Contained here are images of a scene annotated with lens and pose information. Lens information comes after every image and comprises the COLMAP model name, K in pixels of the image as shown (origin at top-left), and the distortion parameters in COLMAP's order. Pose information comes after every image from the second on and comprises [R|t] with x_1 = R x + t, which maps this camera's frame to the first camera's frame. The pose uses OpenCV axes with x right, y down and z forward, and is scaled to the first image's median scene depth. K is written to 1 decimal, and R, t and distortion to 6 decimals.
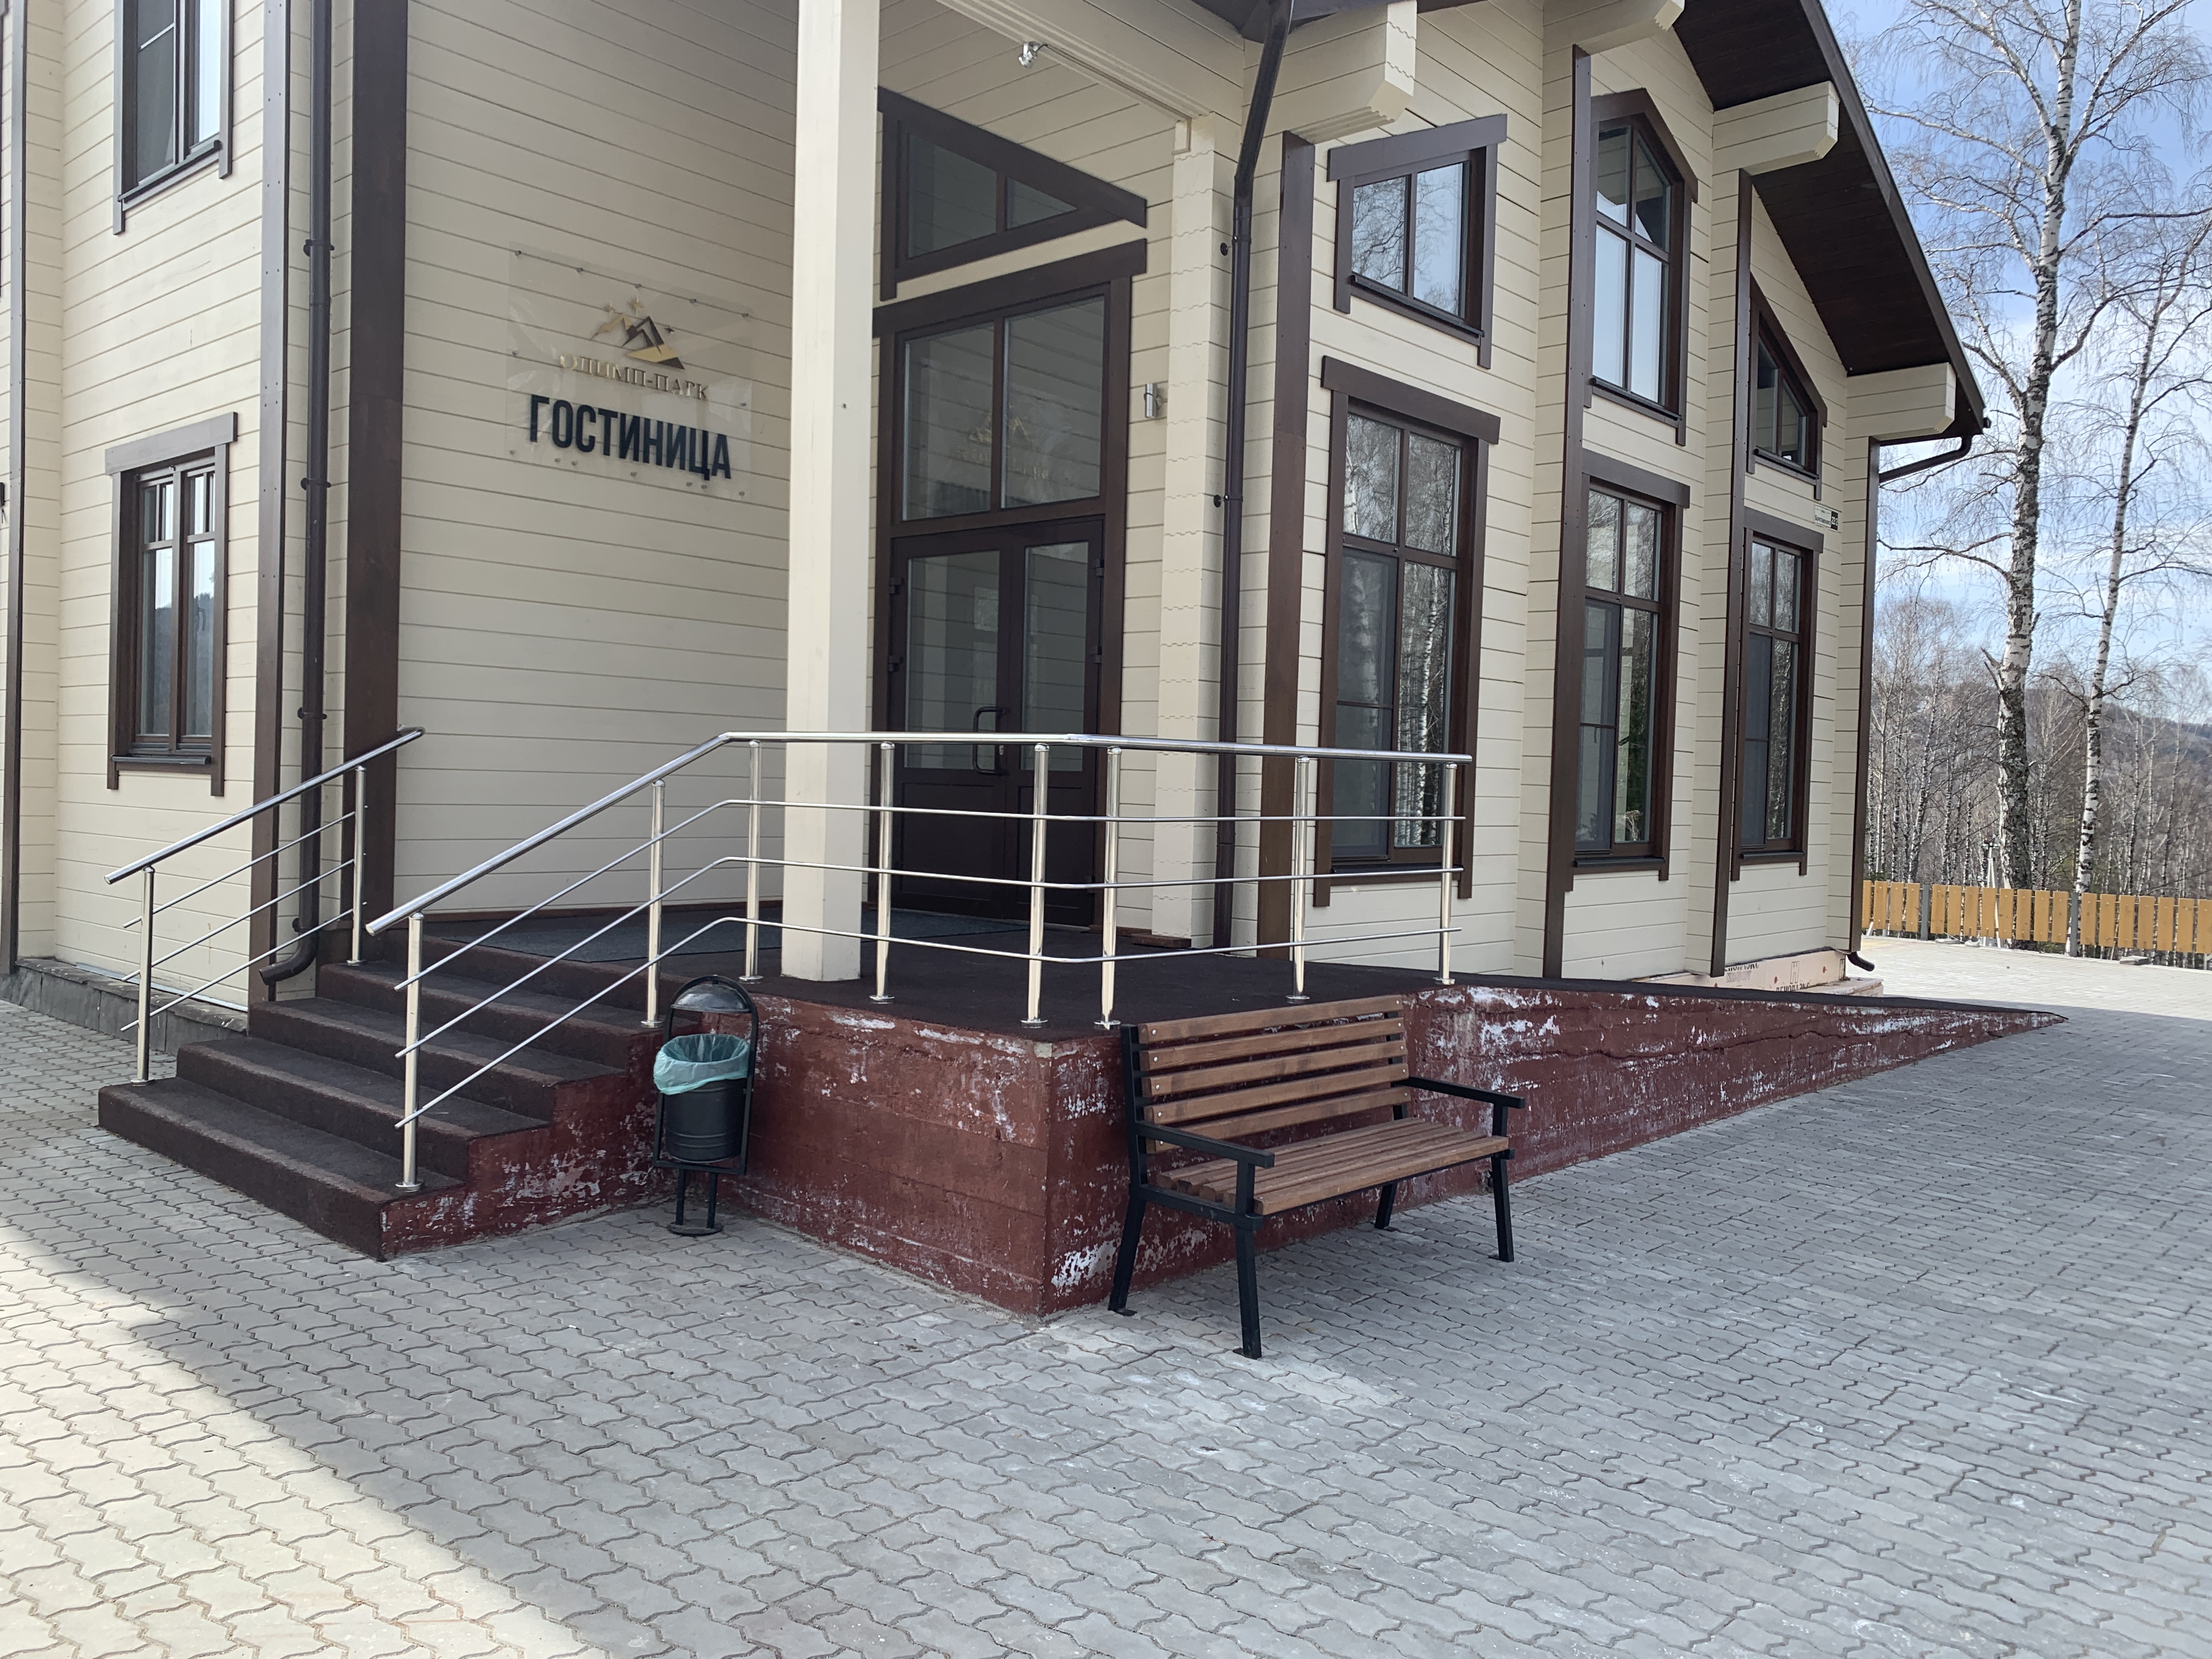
lens RADIAL K [[1709.6, 0, 1109.6], [0, 1709.6, 826.8], [0, 0, 1]] dist [0.018518, -0.018287]
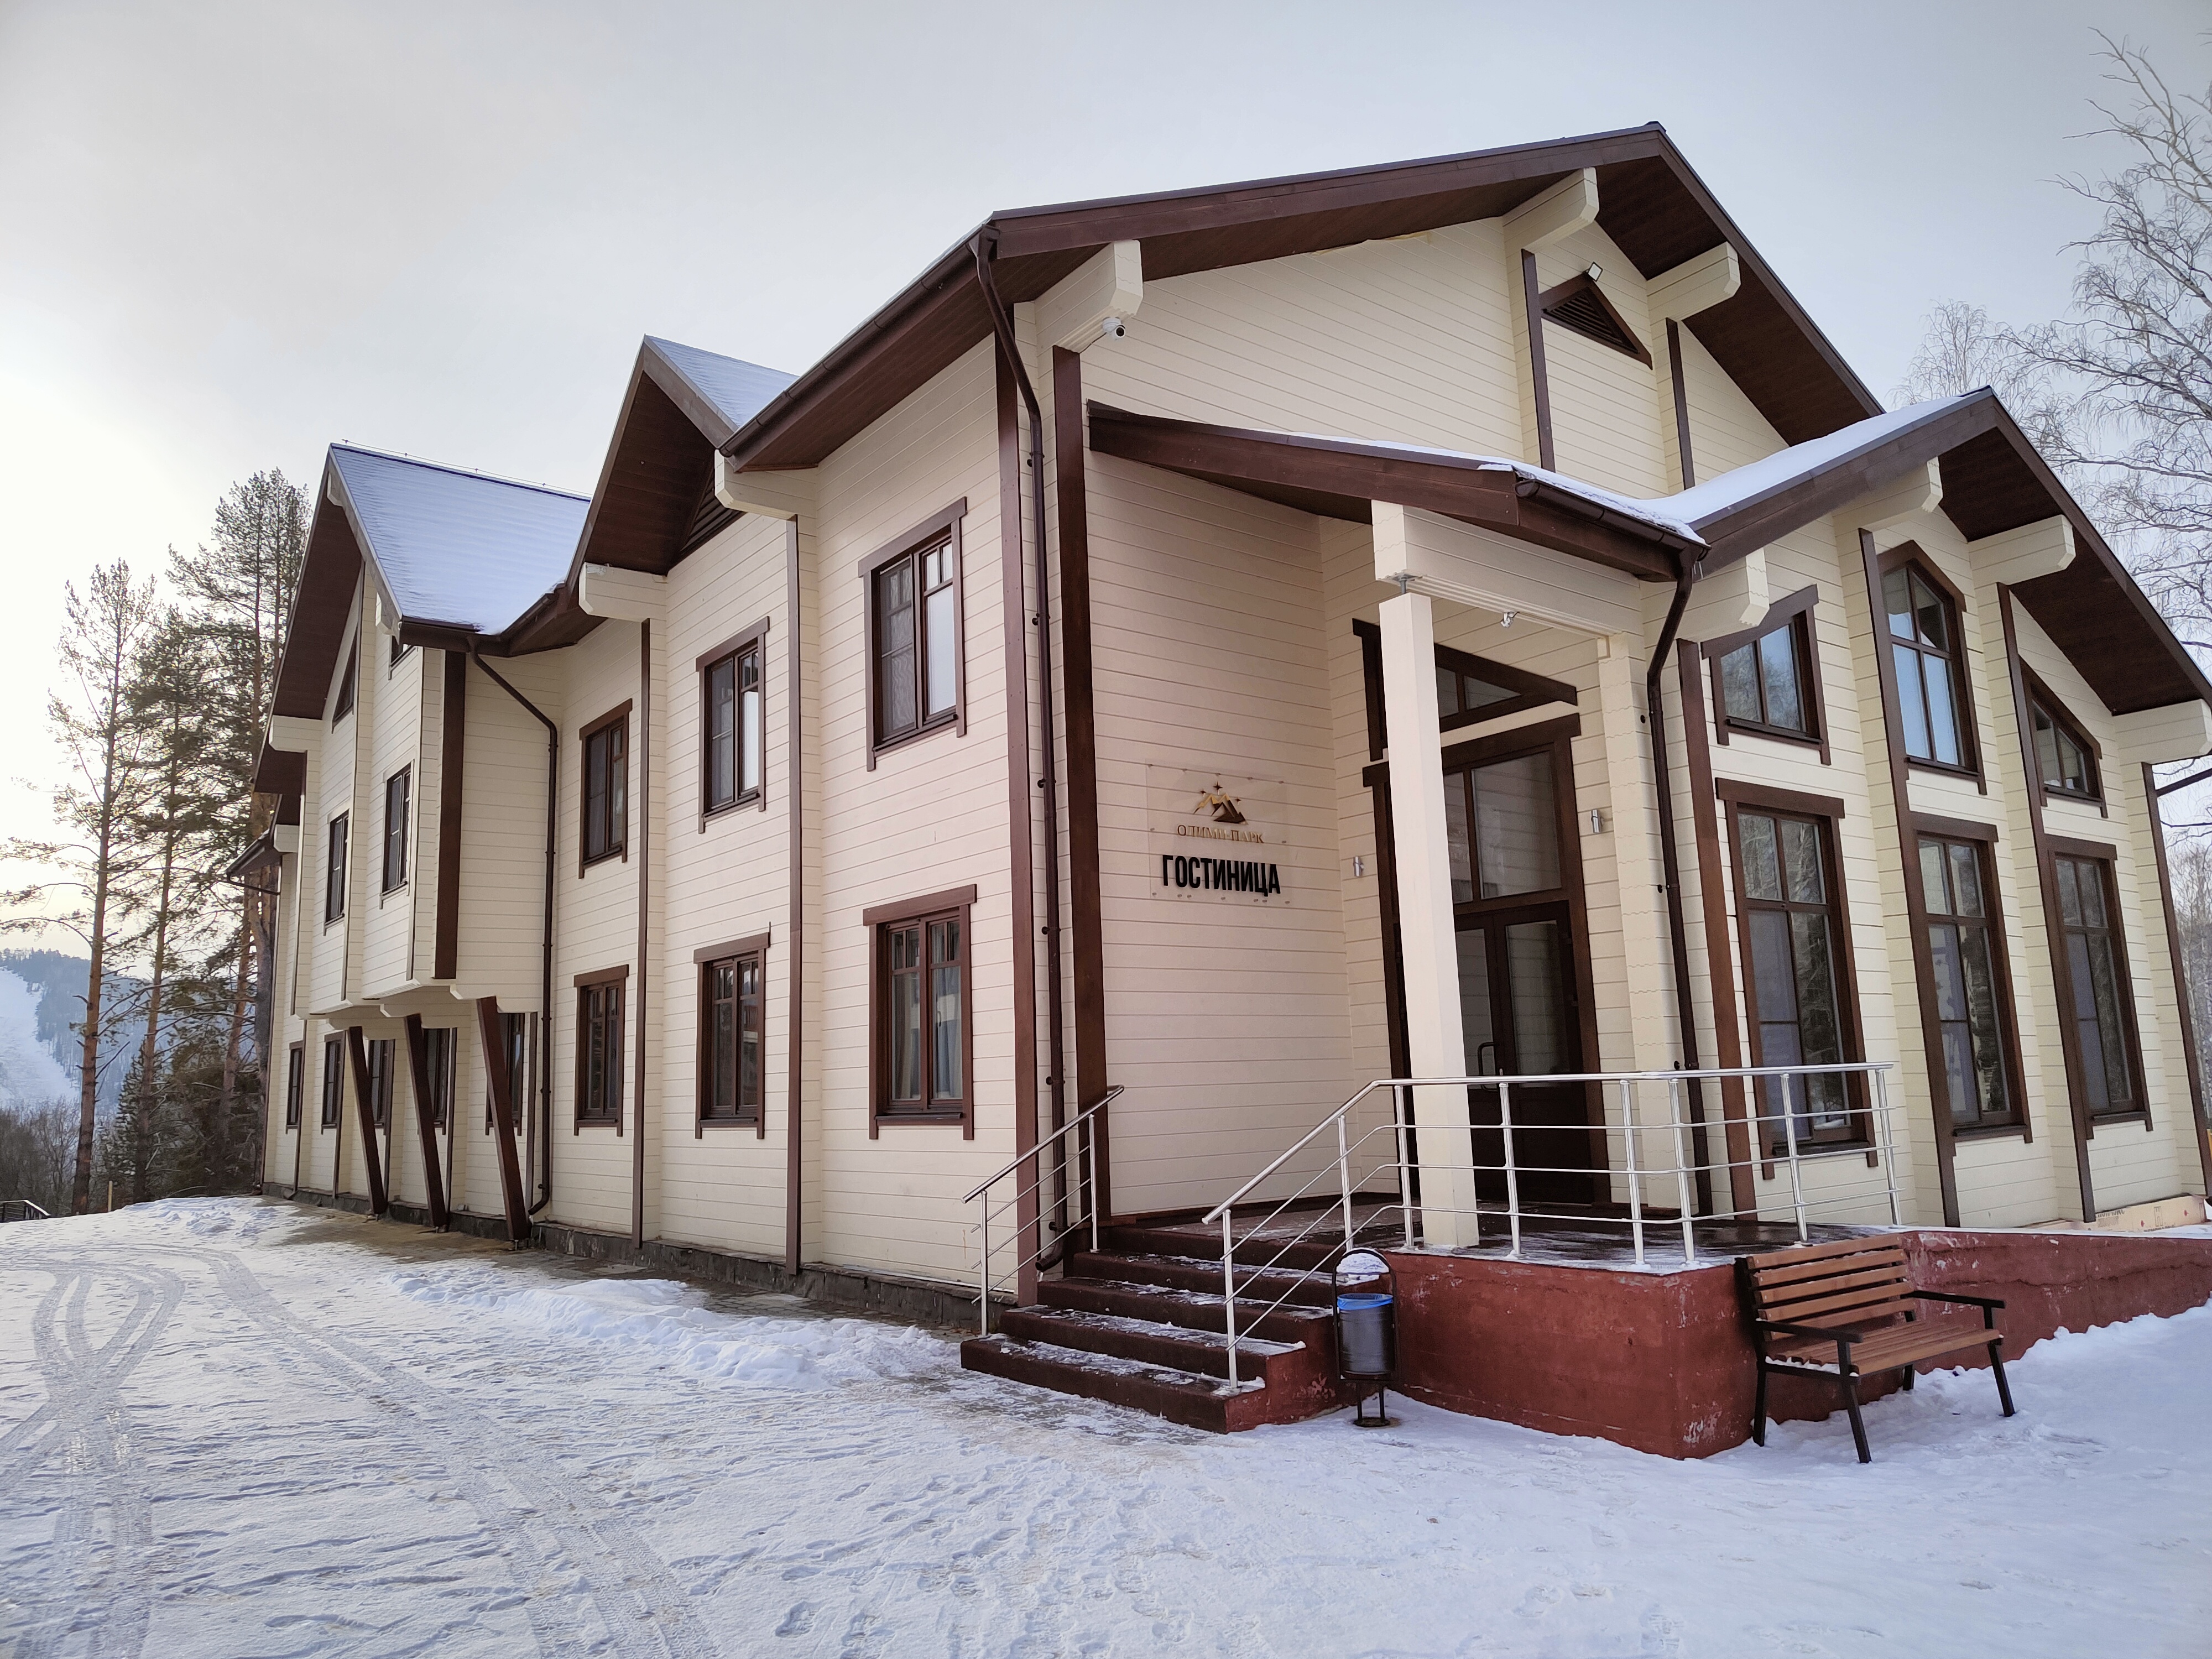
lens RADIAL K [[1532.3, 0, 1106.1], [0, 1532.3, 835.8], [0, 0, 1]] dist [0.023252, -0.010811]
pose [[0.980693, -0.091407, -0.172875, -0.143212], [0.057987, 0.980200, -0.189331, -0.016468], [0.186758, 0.175651, 0.966575, -0.288902]]
